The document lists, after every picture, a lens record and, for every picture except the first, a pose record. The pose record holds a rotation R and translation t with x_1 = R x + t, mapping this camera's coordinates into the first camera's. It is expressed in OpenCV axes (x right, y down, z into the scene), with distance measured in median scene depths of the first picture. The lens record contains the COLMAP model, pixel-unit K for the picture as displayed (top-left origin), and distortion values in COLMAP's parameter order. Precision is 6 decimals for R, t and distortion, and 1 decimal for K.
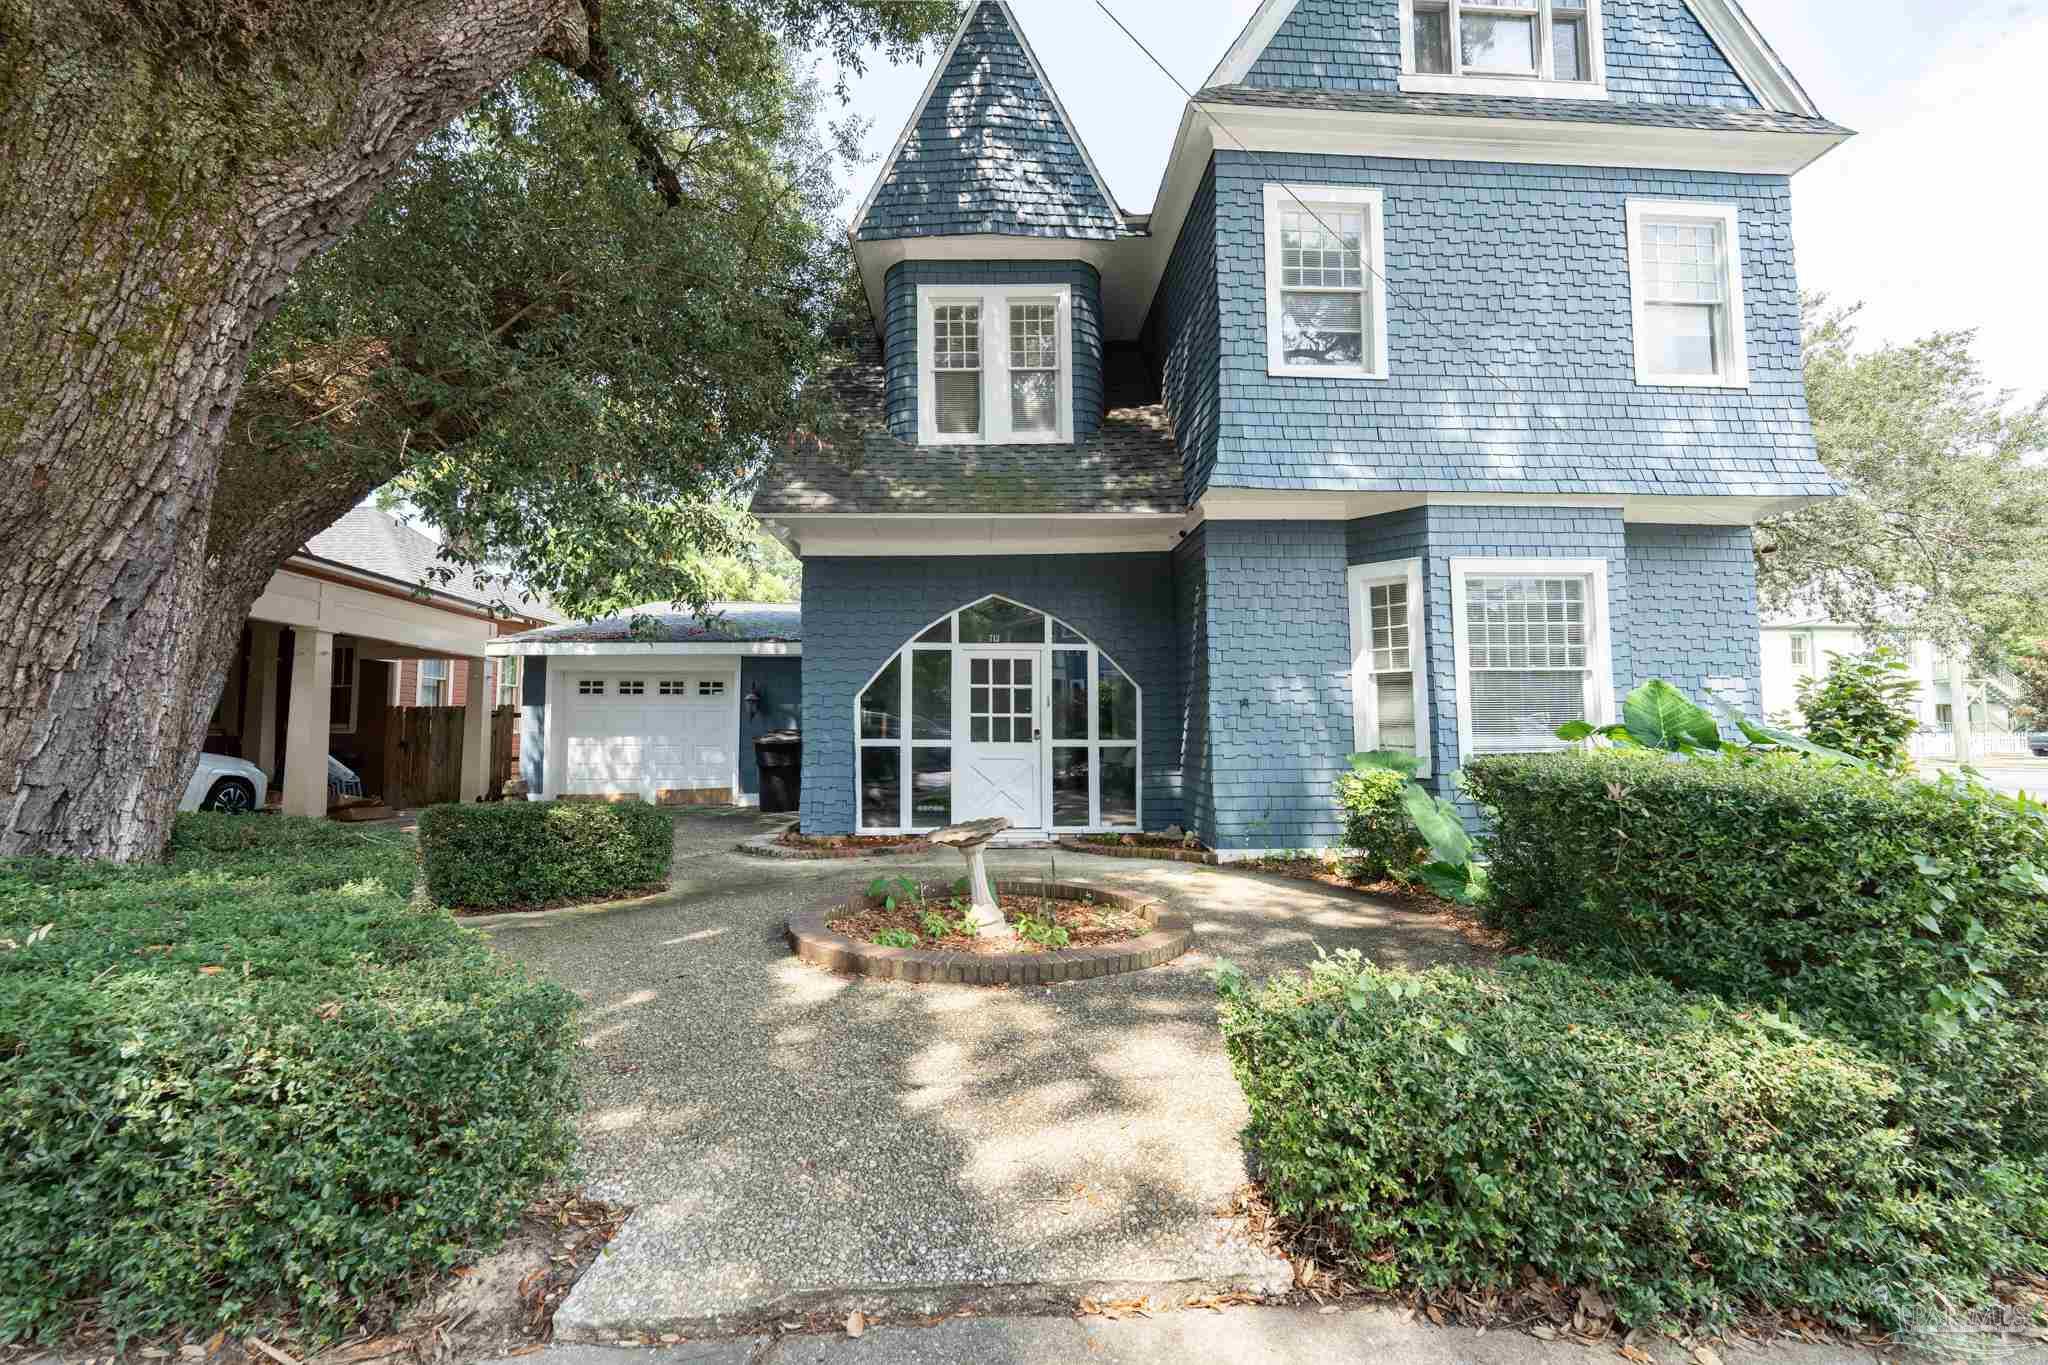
lens RADIAL K [[805.0, 0, 1024.0], [0, 805.0, 682.5], [0, 0, 1]] dist [0.000682, -0.000036]
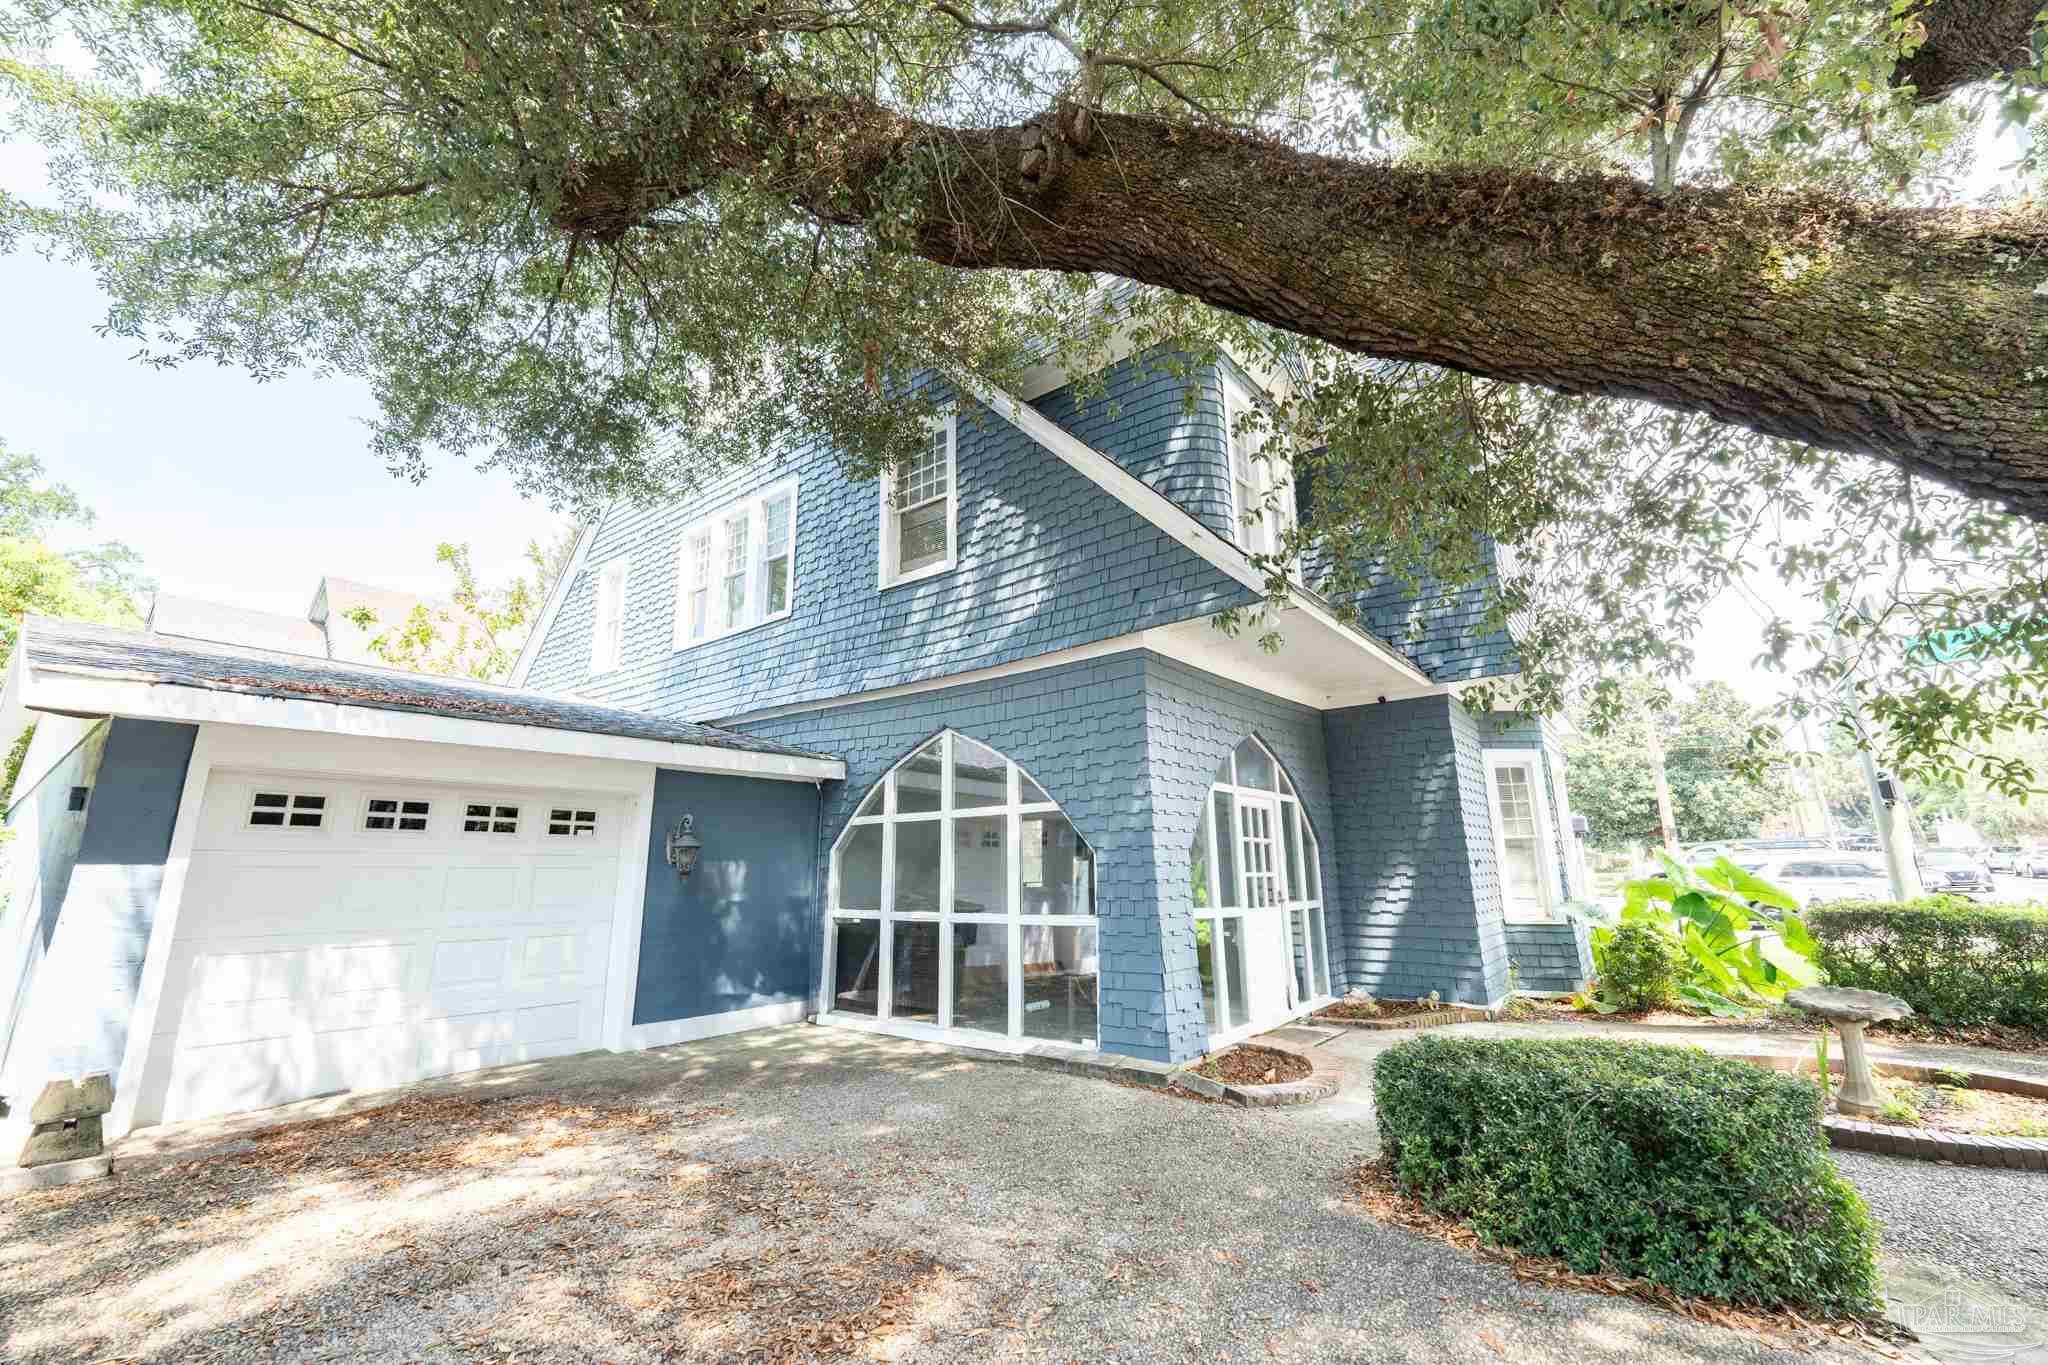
lens RADIAL K [[805.0, 0, 1024.0], [0, 805.0, 682.5], [0, 0, 1]] dist [0.000682, -0.000036]
pose [[0.671444, 0.164670, 0.722528, -0.962625], [-0.031410, 0.980447, -0.194263, 0.016587], [-0.740390, 0.107742, 0.663487, 0.695806]]
